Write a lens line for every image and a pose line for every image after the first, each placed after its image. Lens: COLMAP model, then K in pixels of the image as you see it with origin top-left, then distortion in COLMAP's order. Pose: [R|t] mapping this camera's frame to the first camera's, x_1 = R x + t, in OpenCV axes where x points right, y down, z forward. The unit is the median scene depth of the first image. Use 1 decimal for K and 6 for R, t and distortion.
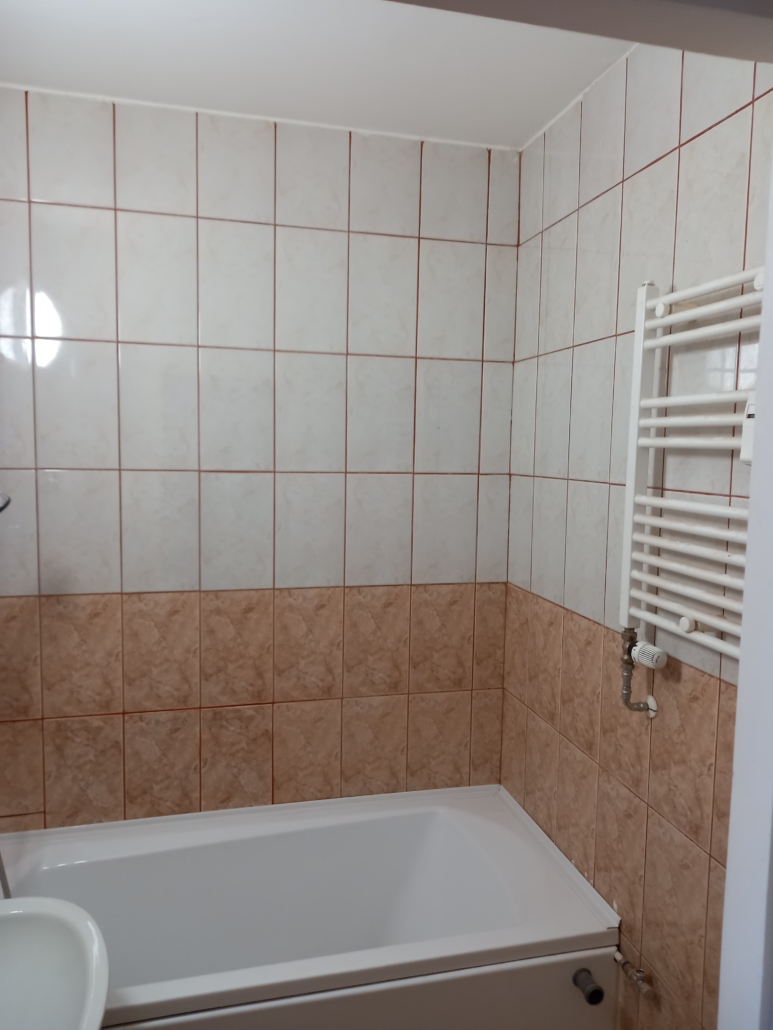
lens RADIAL K [[753.8, 0, 390.9], [0, 753.8, 549.1], [0, 0, 1]] dist [0.045983, -0.037584]
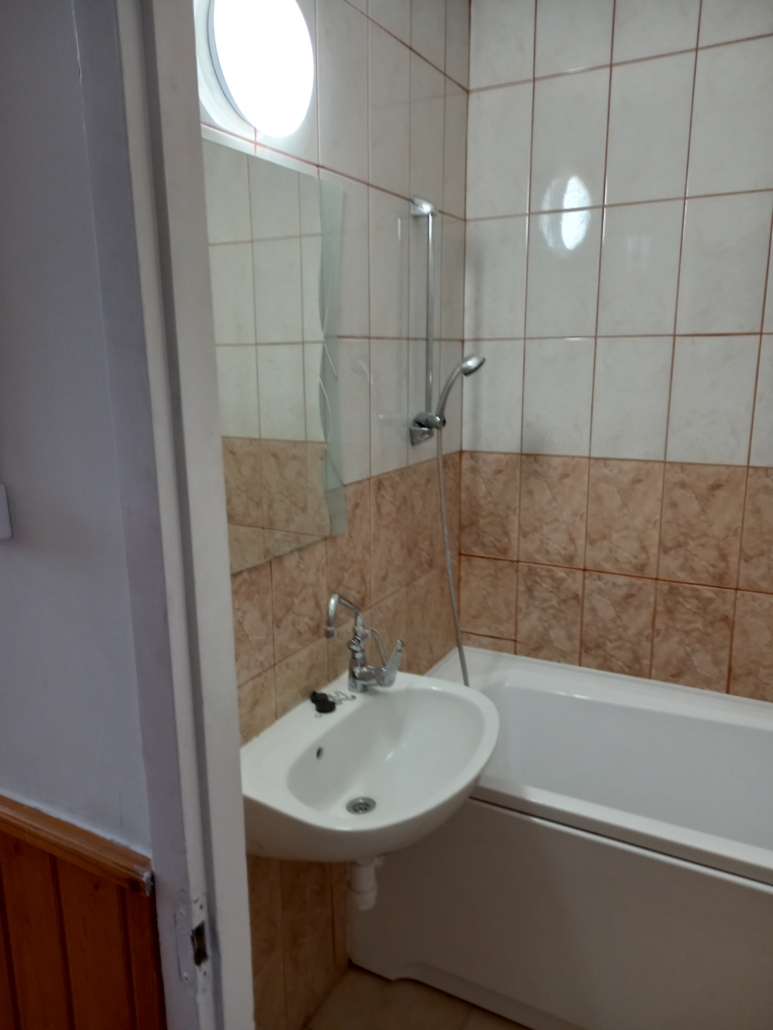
lens RADIAL K [[753.8, 0, 386.1], [0, 753.8, 515.3], [0, 0, 1]] dist [0.045983, -0.037584]
pose [[0.736993, 0.131966, -0.662892, 0.139663], [-0.045951, 0.988268, 0.145653, -0.002329], [0.674336, -0.076885, 0.734411, 0.035098]]
